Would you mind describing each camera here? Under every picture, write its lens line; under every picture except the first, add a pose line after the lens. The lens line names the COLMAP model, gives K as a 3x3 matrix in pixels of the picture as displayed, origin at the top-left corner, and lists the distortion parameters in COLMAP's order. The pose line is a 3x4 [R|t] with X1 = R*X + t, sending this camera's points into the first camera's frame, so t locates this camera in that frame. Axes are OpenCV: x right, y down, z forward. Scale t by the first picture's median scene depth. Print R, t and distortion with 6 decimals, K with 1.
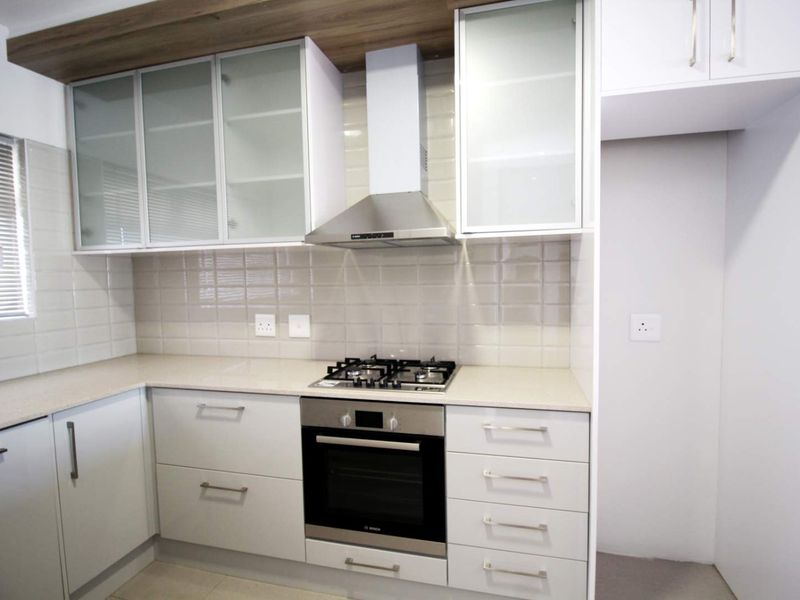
lens RADIAL K [[422.4, 0, 400.0], [0, 422.4, 299.7], [0, 0, 1]] dist [-0.005265, -0.004897]
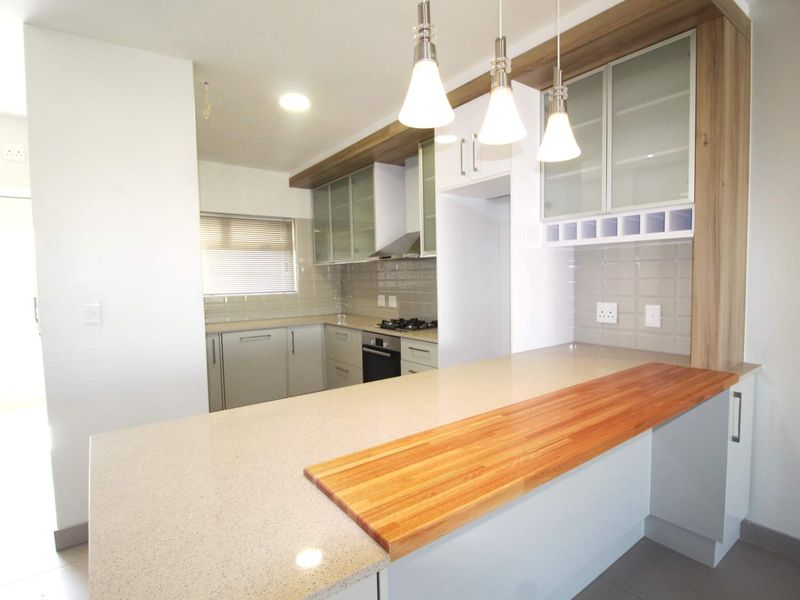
lens RADIAL K [[422.4, 0, 406.6], [0, 422.4, 304.3], [0, 0, 1]] dist [-0.005265, -0.004897]
pose [[0.780143, 0.042716, -0.624142, 1.089813], [-0.026190, 0.999022, 0.035636, 0.004907], [0.625053, -0.011455, 0.780498, -0.478657]]
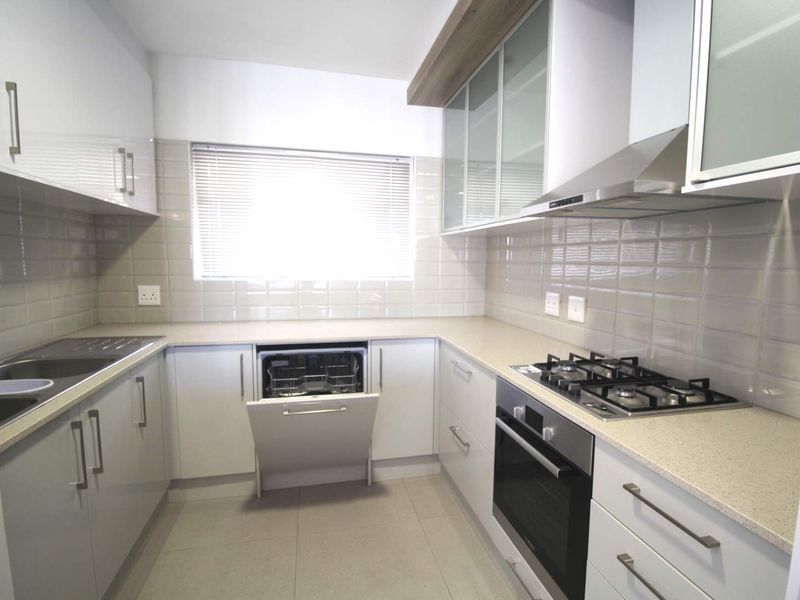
lens RADIAL K [[422.4, 0, 412.6], [0, 422.4, 300.1], [0, 0, 1]] dist [-0.005265, -0.004897]
pose [[0.474373, 0.106717, -0.873832, 0.420529], [-0.063027, 0.994195, 0.087201, -0.013893], [0.878065, 0.013710, 0.478345, 0.289147]]
